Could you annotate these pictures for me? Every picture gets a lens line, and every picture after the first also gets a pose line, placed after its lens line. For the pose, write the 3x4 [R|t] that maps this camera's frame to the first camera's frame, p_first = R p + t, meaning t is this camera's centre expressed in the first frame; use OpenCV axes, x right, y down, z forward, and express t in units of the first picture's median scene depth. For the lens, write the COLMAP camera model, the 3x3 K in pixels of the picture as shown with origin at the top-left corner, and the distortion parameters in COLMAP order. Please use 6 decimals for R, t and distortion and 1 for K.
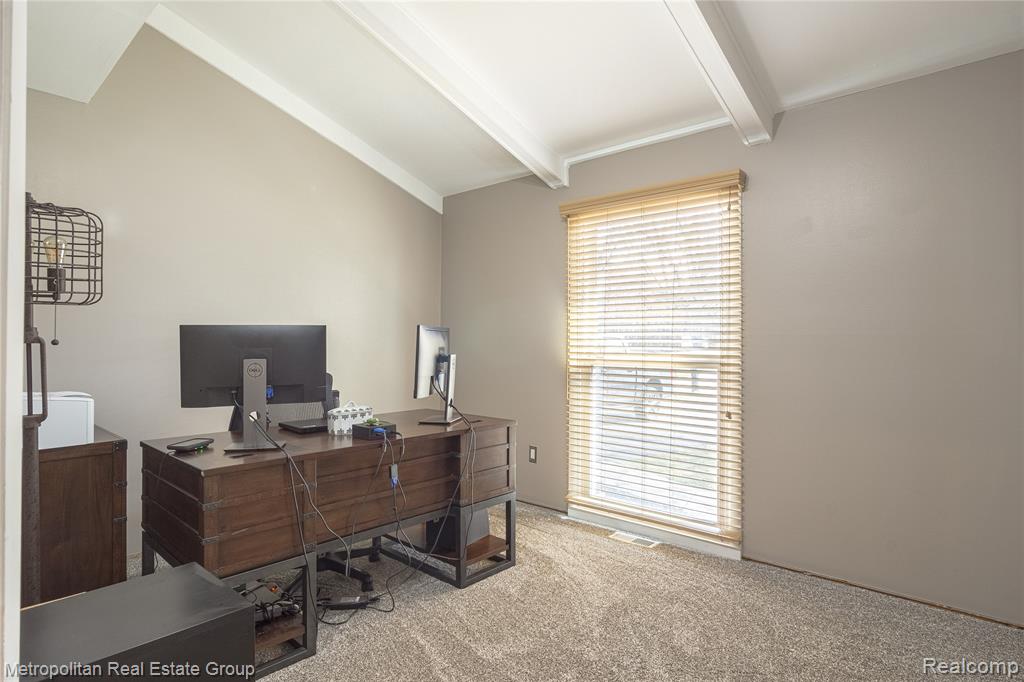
lens RADIAL K [[552.1, 0, 512.0], [0, 552.1, 341.0], [0, 0, 1]] dist [-0.012574, 0.000316]
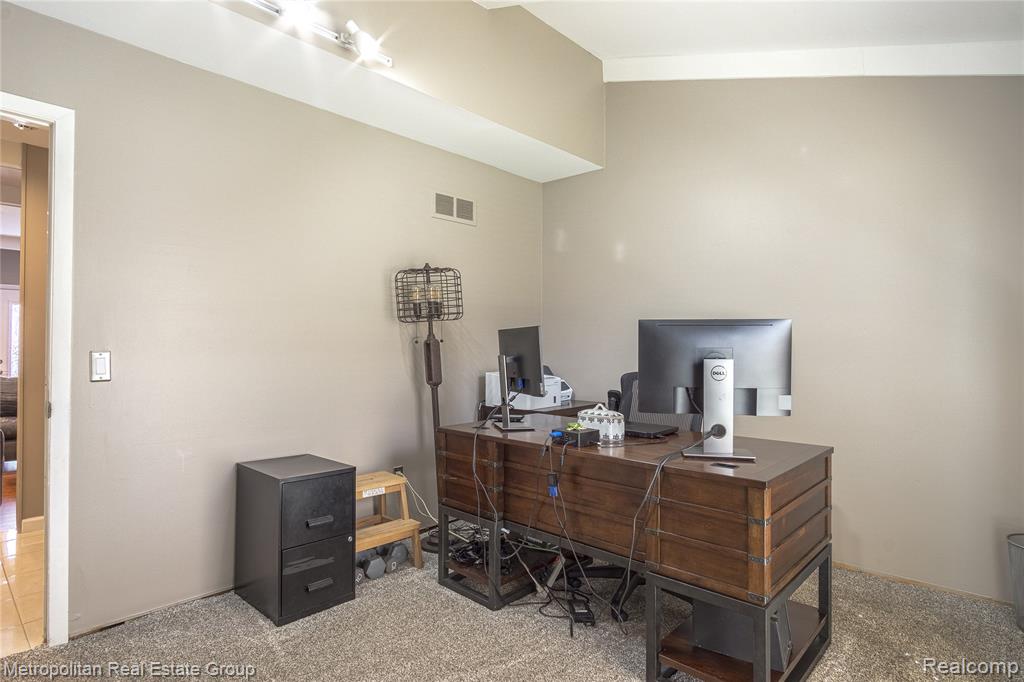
lens RADIAL K [[552.1, 0, 512.0], [0, 552.1, 341.0], [0, 0, 1]] dist [-0.012574, 0.000316]
pose [[-0.093783, -0.010067, -0.995542, 0.953996], [-0.008339, 0.999922, -0.009326, 0.014975], [0.995558, 0.007428, -0.093860, 1.346053]]
